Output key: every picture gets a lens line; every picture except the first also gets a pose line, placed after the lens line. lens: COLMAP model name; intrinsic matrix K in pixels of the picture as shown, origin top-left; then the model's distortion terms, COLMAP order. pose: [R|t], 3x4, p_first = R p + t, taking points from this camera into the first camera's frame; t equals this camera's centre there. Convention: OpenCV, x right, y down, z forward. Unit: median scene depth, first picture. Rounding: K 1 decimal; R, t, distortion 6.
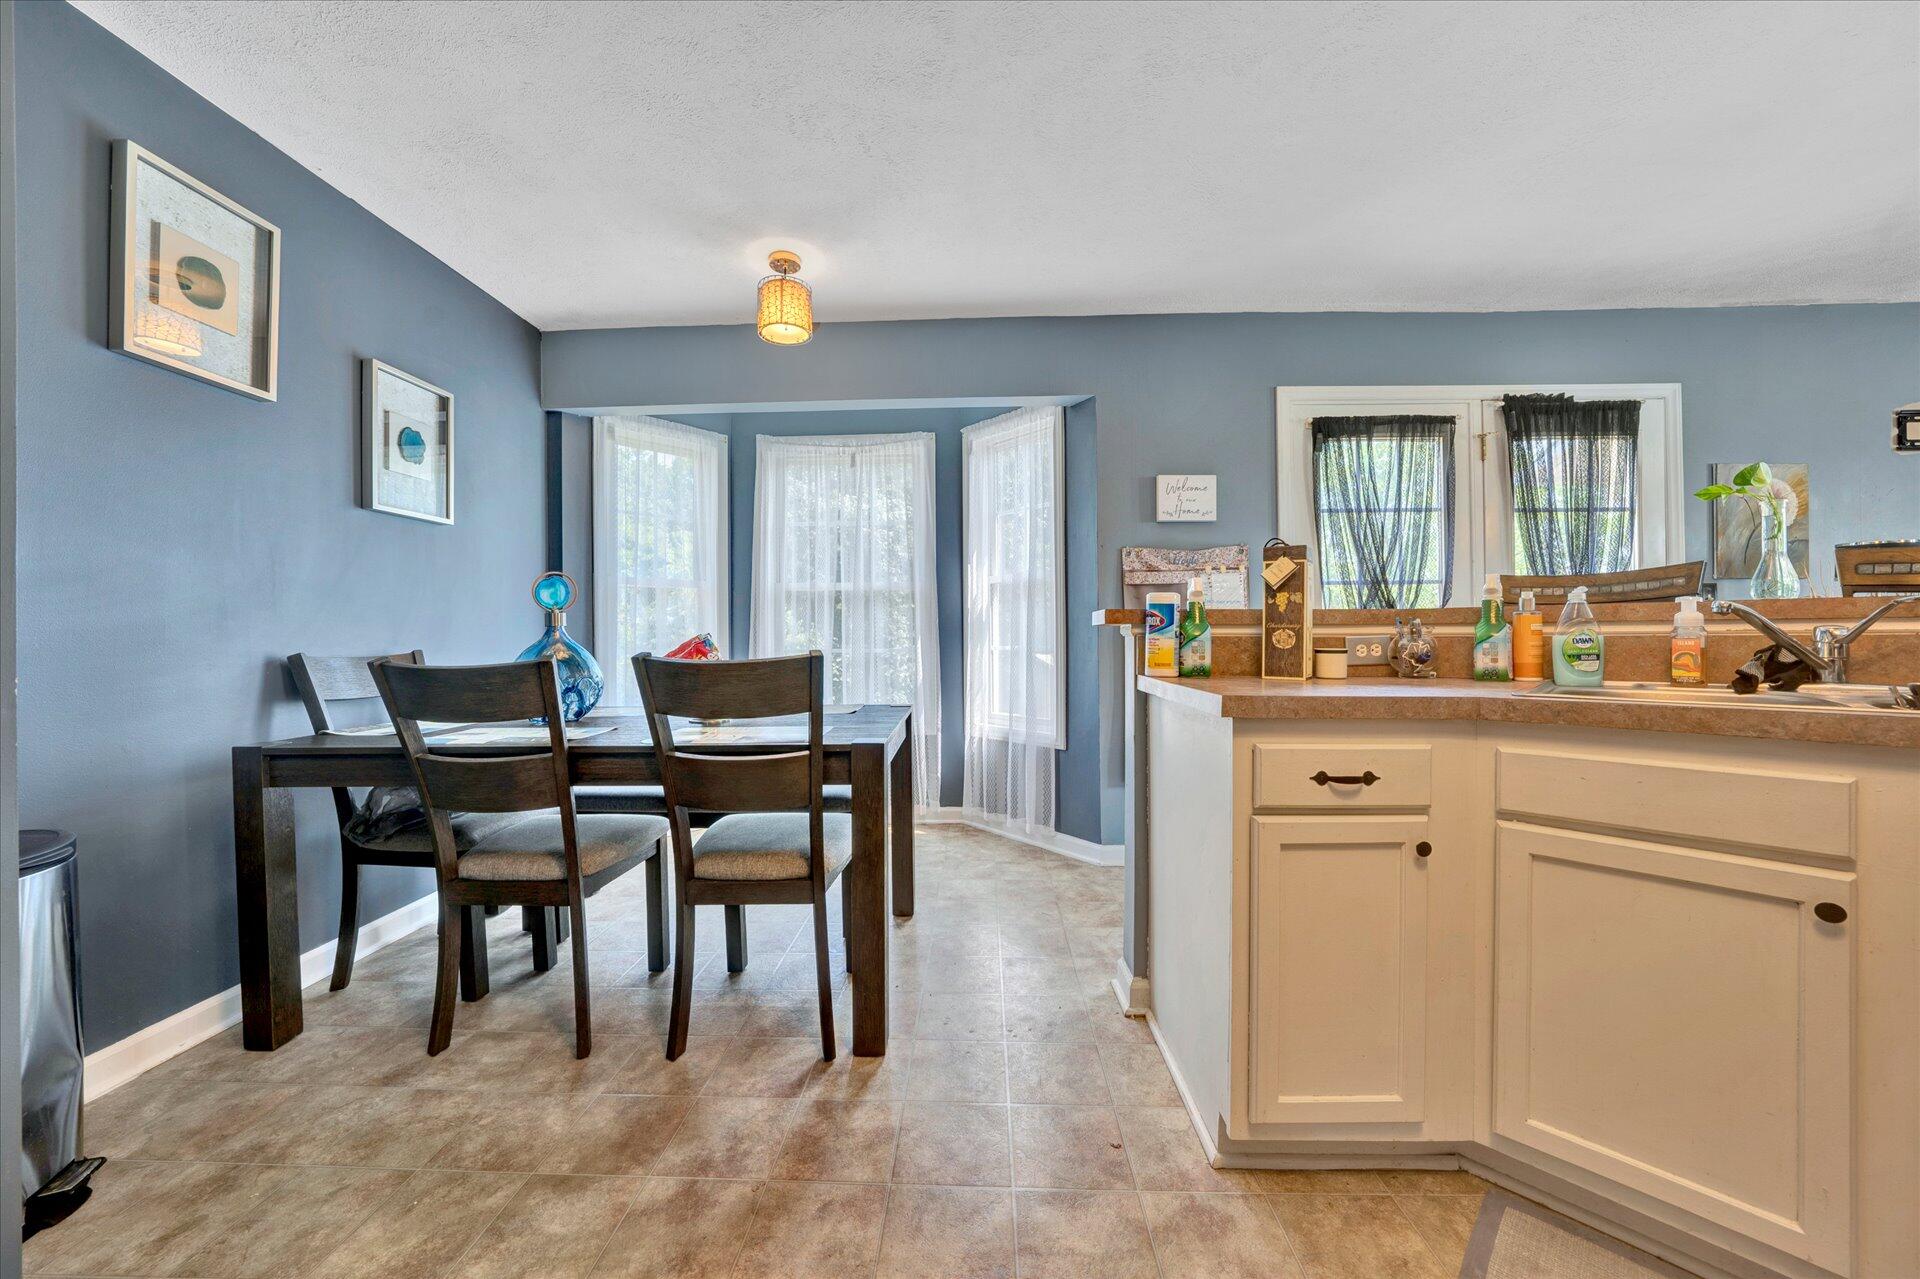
lens RADIAL K [[700.2, 0, 956.6], [0, 700.2, 627.7], [0, 0, 1]] dist [-0.000509, 0.000027]
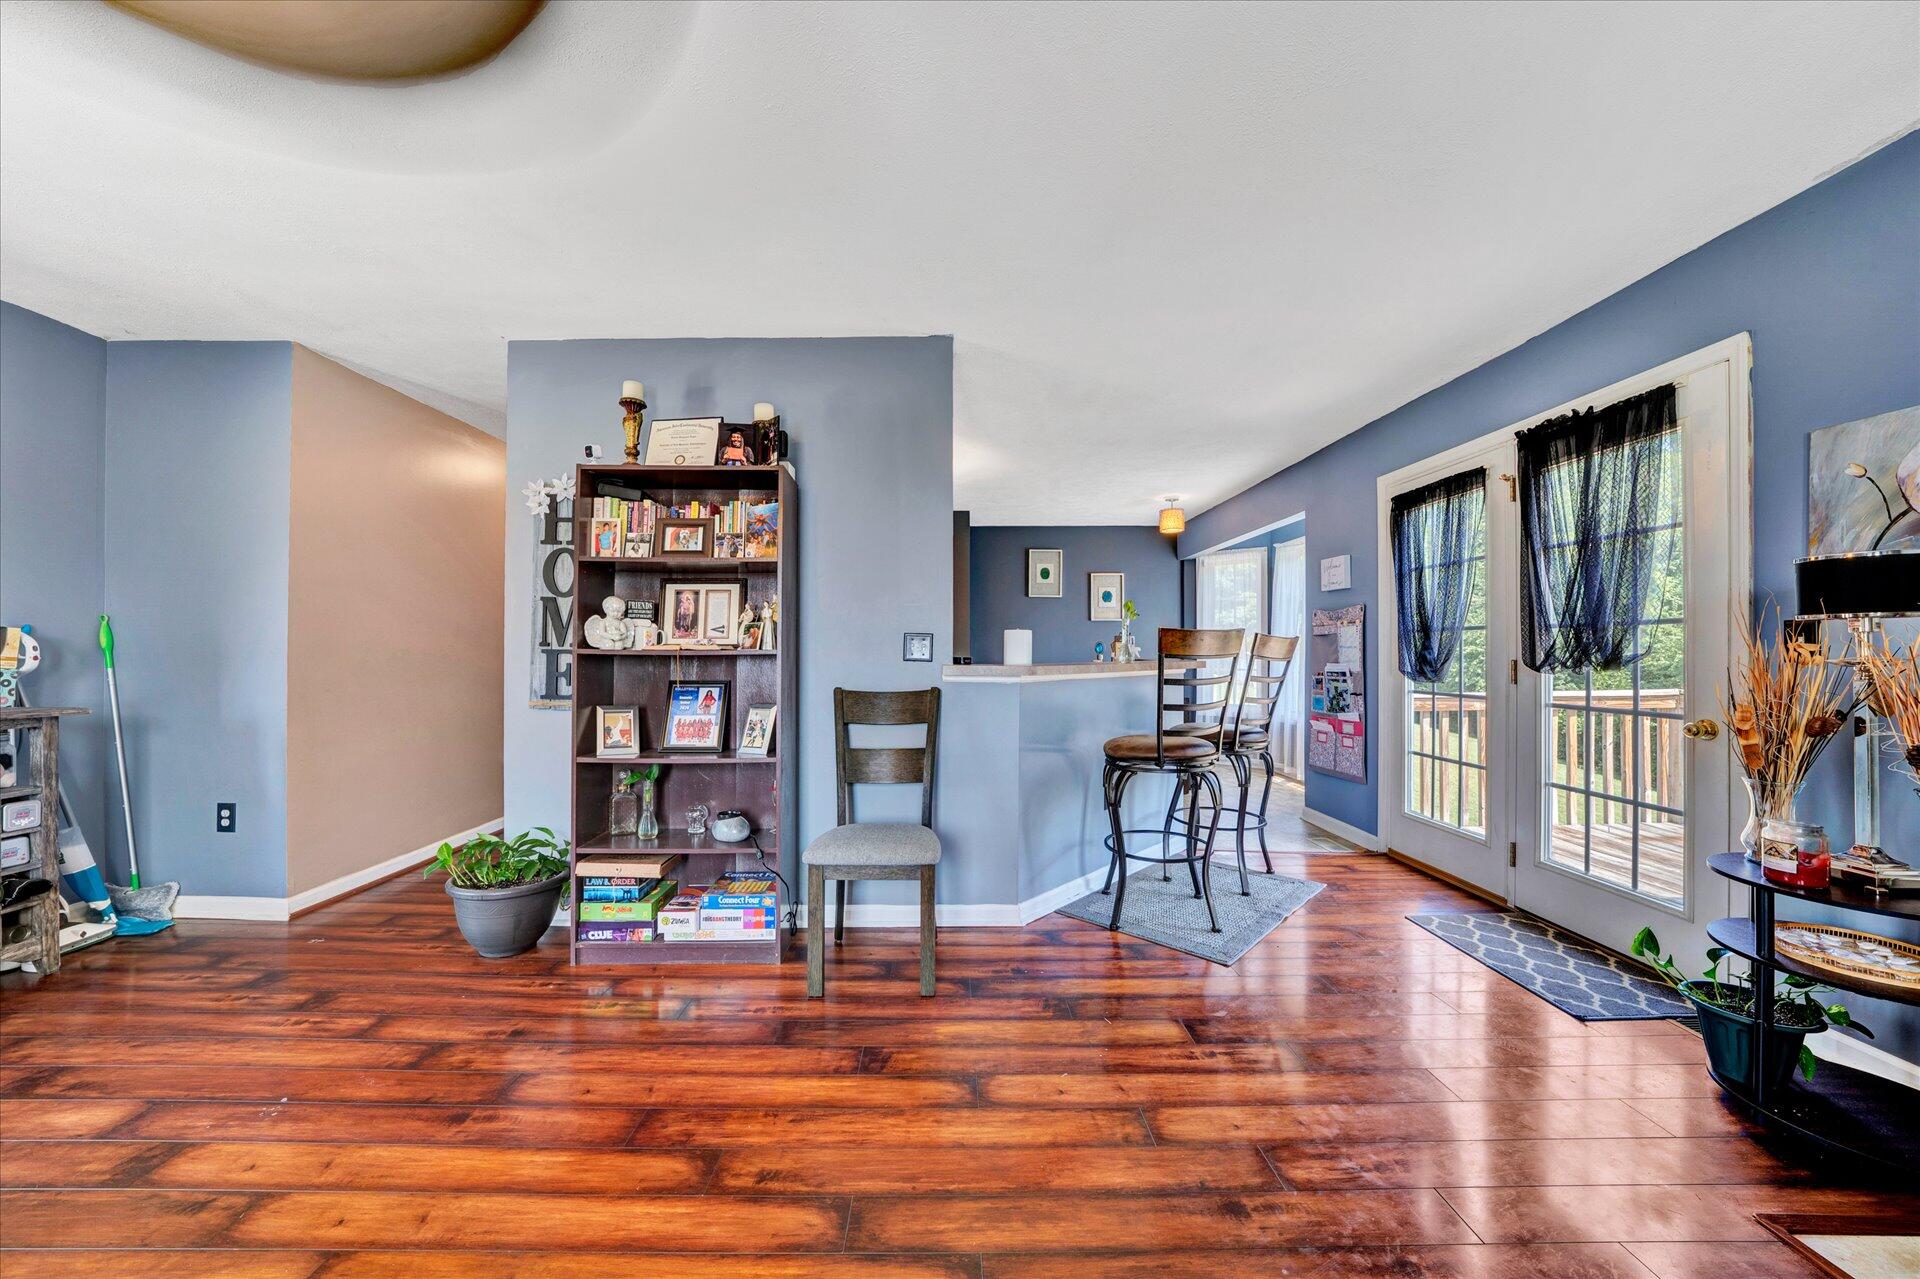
lens RADIAL K [[681.3, 0, 942.0], [0, 681.3, 644.4], [0, 0, 1]] dist [-0.033686, 0.009395]
pose [[0.030219, -0.004684, -0.999532, 1.657162], [0.001637, 0.999988, -0.004637, -0.040458], [0.999542, -0.001496, 0.030226, 0.189955]]
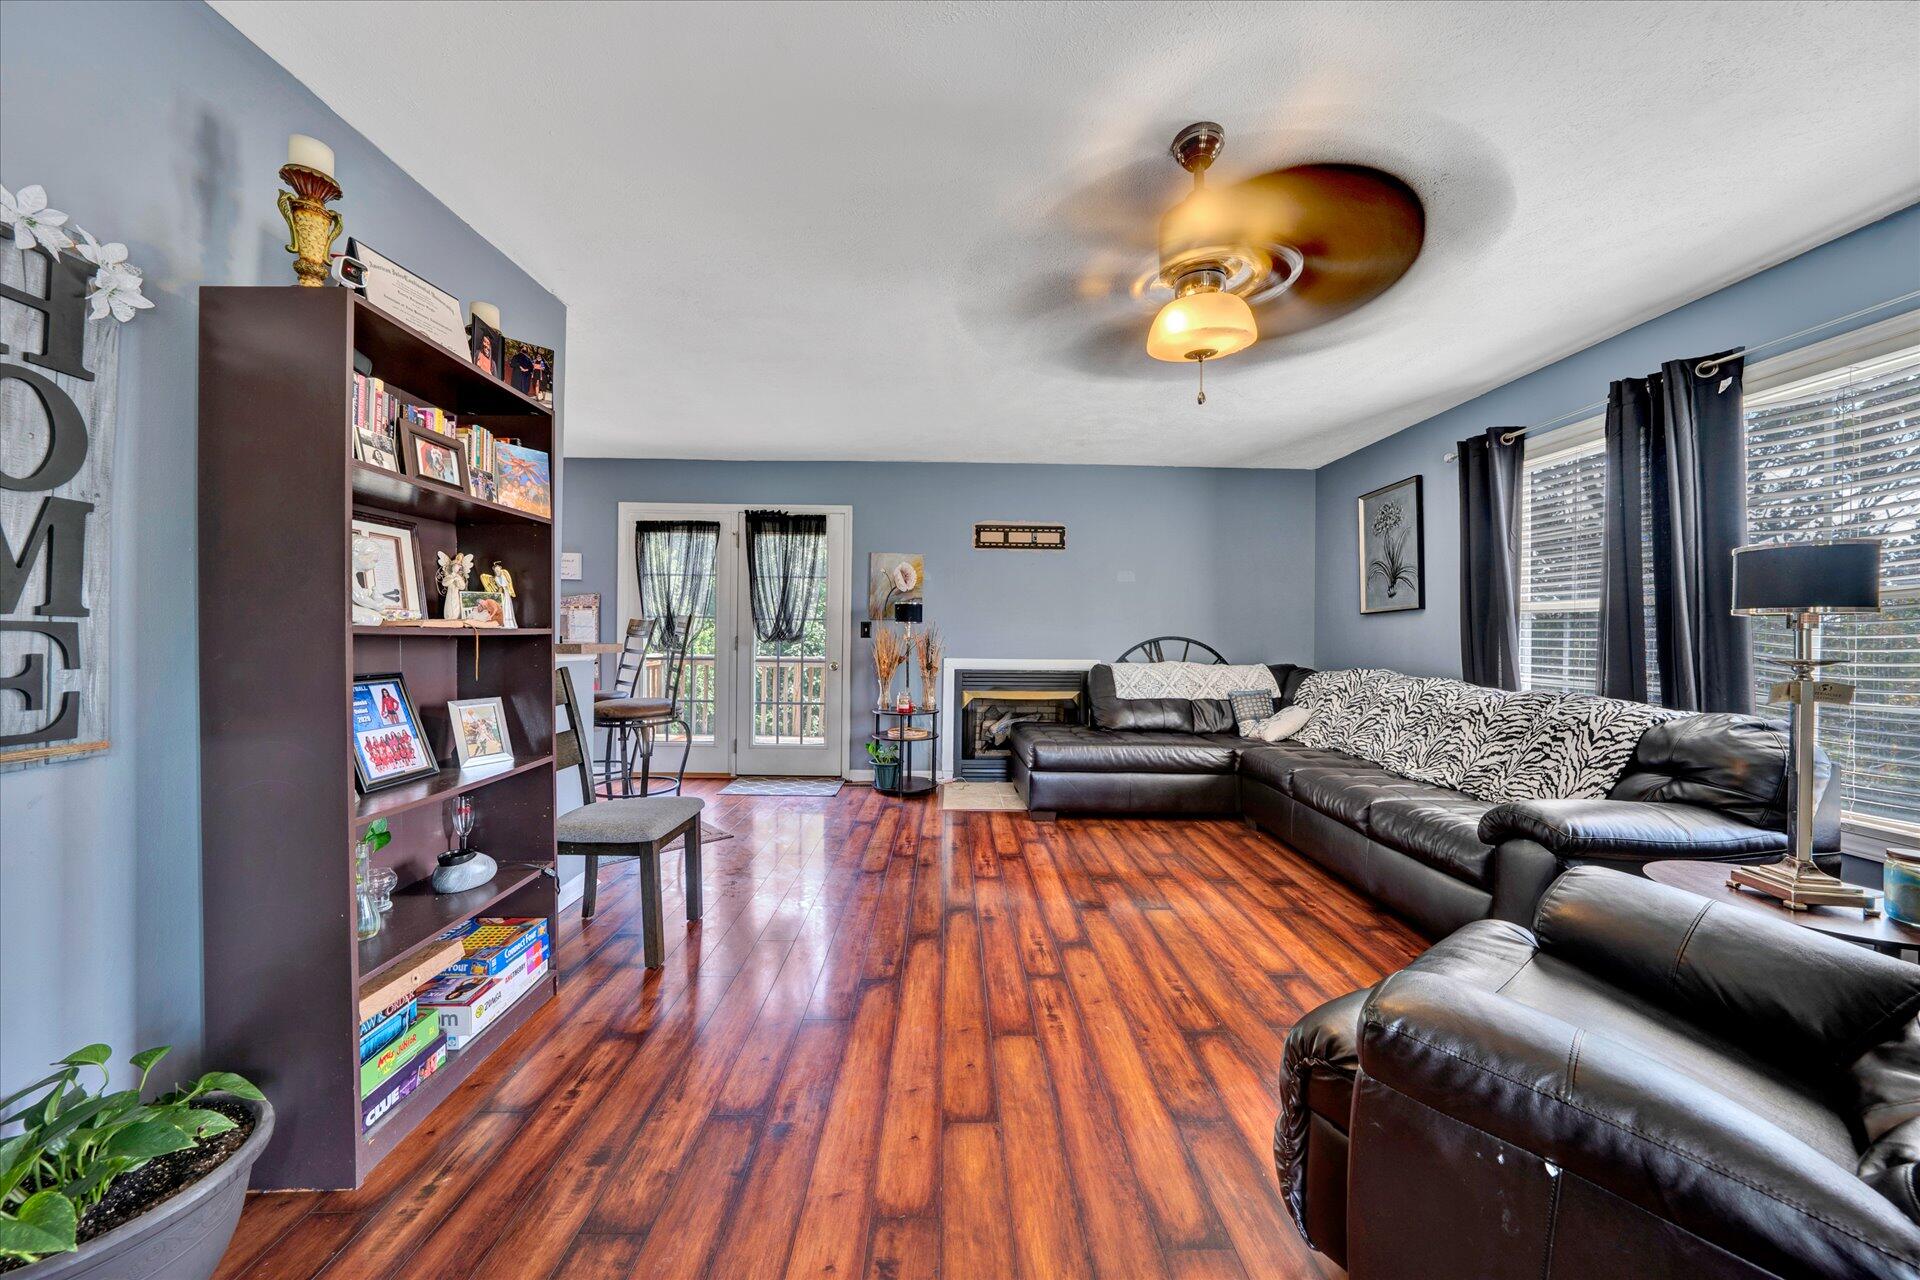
lens RADIAL K [[681.3, 0, 942.0], [0, 681.3, 644.9], [0, 0, 1]] dist [-0.033686, 0.009395]
pose [[0.999361, 0.020469, 0.029314, 1.212626], [-0.021023, 0.999604, 0.018728, -0.043136], [-0.028919, -0.019332, 0.999395, -0.679637]]
